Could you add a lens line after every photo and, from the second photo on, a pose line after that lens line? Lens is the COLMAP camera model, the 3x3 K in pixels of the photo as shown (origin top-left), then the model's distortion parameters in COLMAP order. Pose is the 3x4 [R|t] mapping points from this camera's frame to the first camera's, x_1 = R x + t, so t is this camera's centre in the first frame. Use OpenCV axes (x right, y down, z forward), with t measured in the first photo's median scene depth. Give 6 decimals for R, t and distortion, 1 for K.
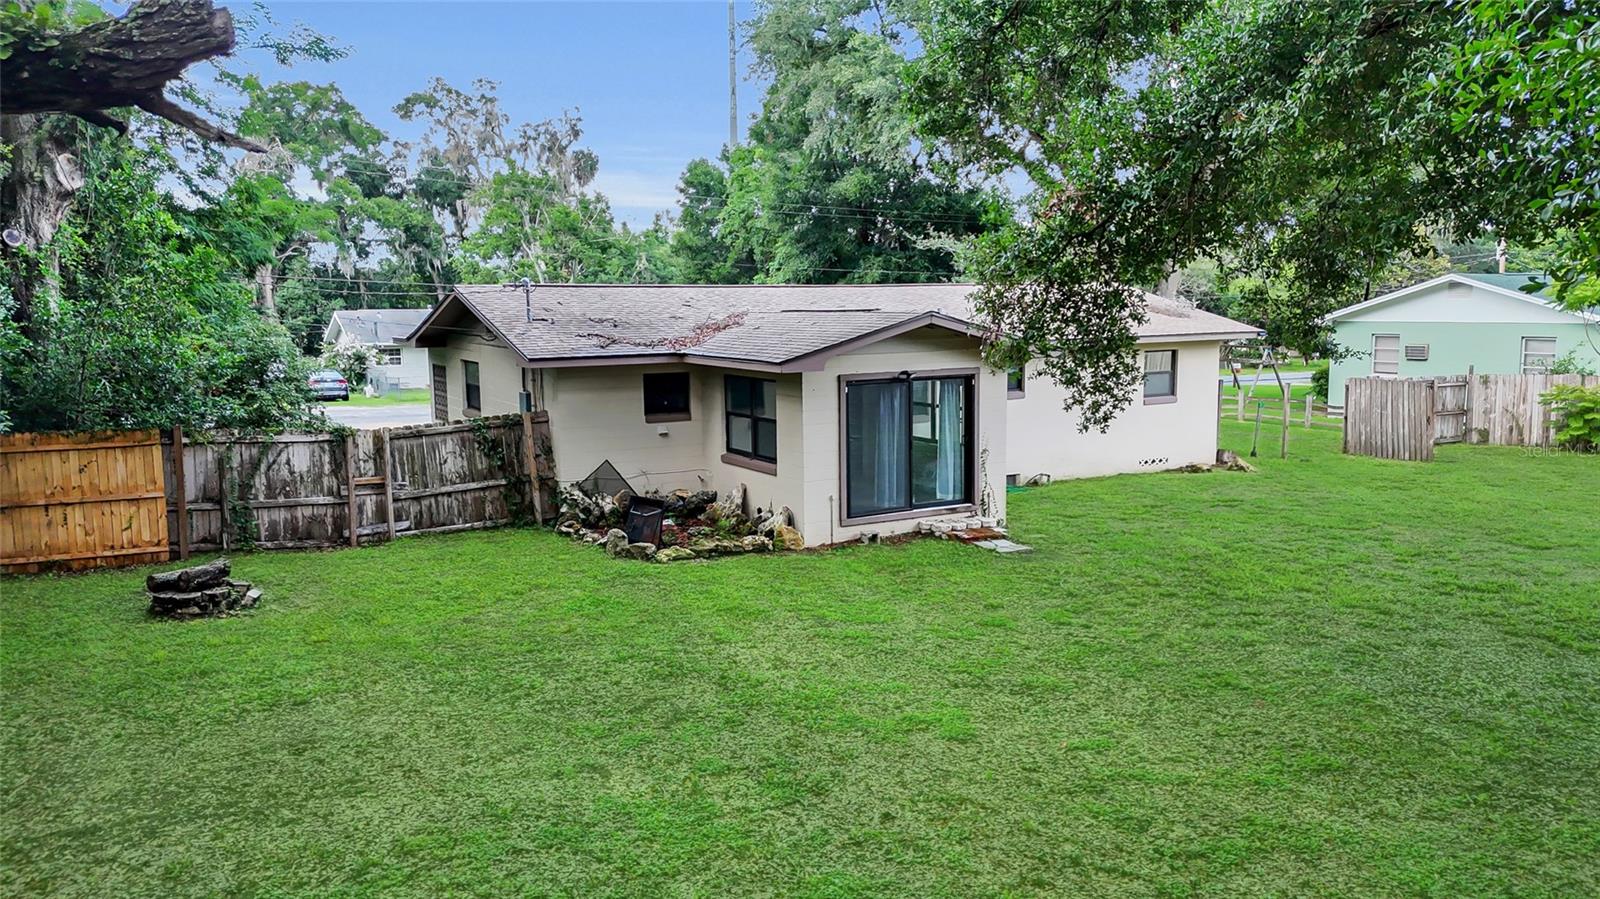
lens RADIAL K [[1152.7, 0, 800.0], [0, 1152.7, 449.5], [0, 0, 1]] dist [0.104005, -0.000321]
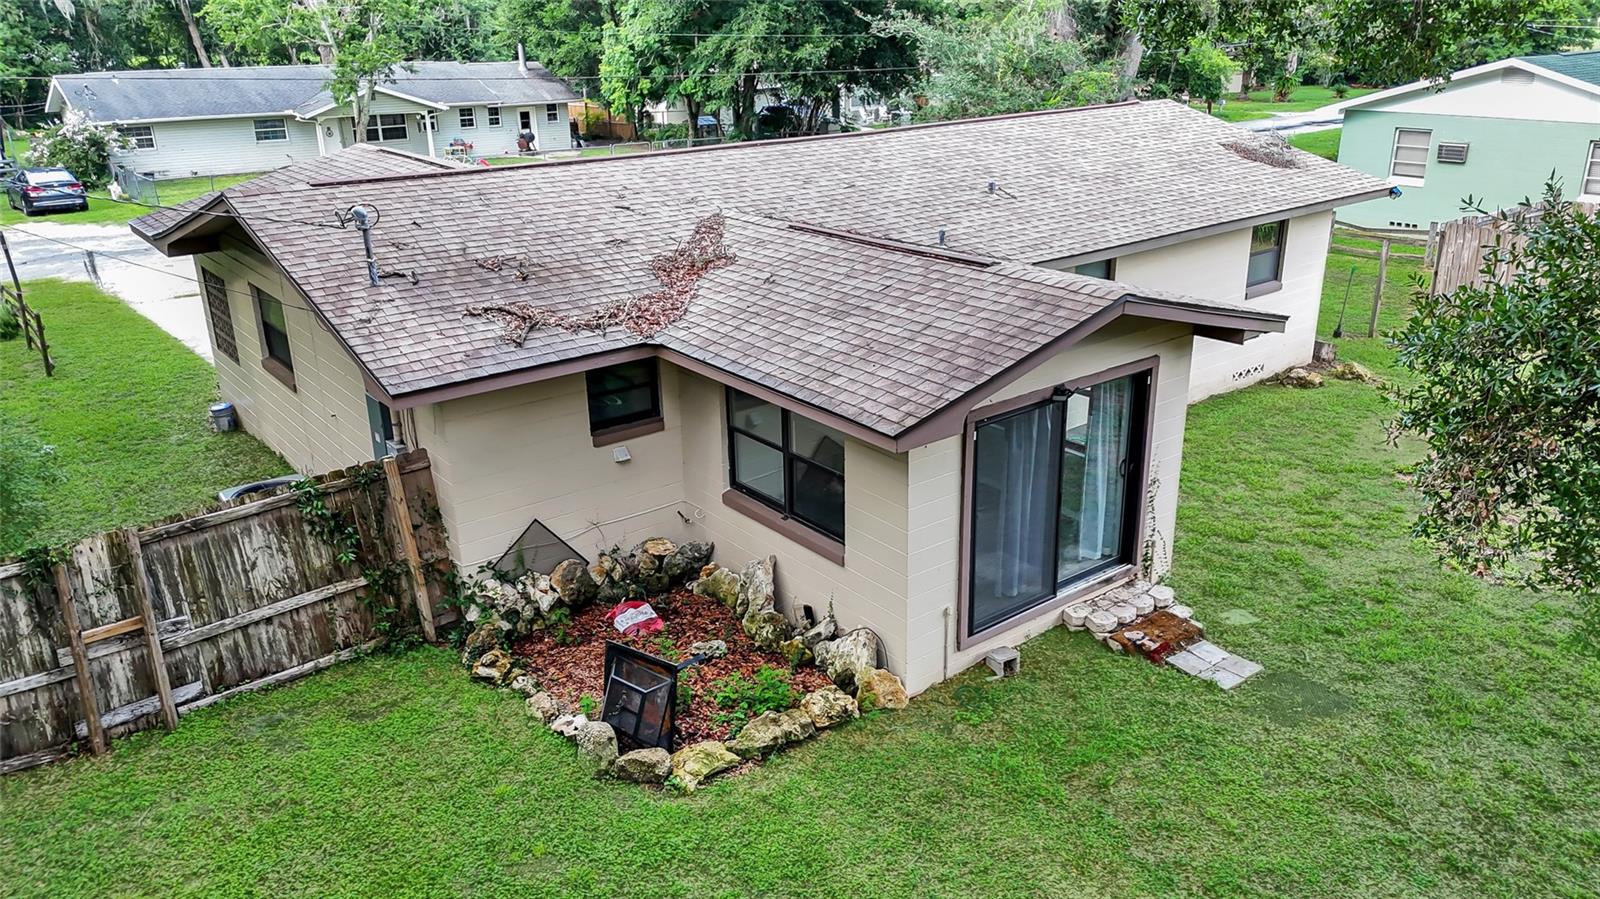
lens RADIAL K [[1178.8, 0, 800.0], [0, 1178.8, 449.5], [0, 0, 1]] dist [0.045127, -0.000985]
pose [[0.989223, -0.057080, 0.134835, -0.115909], [0.025134, 0.973412, 0.227680, -0.167327], [-0.144246, -0.221837, 0.964355, 0.413190]]
